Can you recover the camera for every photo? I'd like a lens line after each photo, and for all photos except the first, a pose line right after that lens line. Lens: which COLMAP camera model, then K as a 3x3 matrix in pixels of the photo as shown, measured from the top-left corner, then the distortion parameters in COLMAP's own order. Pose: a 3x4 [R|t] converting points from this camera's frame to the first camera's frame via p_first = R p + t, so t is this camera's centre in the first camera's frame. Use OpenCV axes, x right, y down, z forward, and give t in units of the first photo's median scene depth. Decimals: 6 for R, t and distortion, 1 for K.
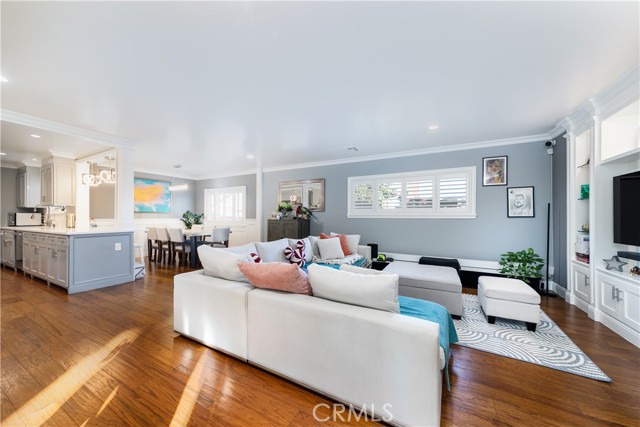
lens RADIAL K [[229.9, 0, 319.5], [0, 229.9, 214.1], [0, 0, 1]] dist [0.002836, 0.000722]
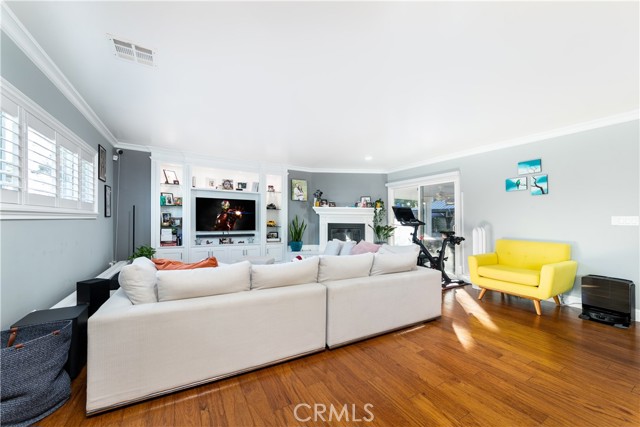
lens RADIAL K [[249.4, 0, 325.3], [0, 249.4, 215.2], [0, 0, 1]] dist [-0.001515, 0.000079]
pose [[-0.847022, -0.000207, 0.531558, -0.318751], [-0.014834, 0.999620, -0.023249, 0.011511], [-0.531351, -0.027578, -0.846703, 0.939172]]
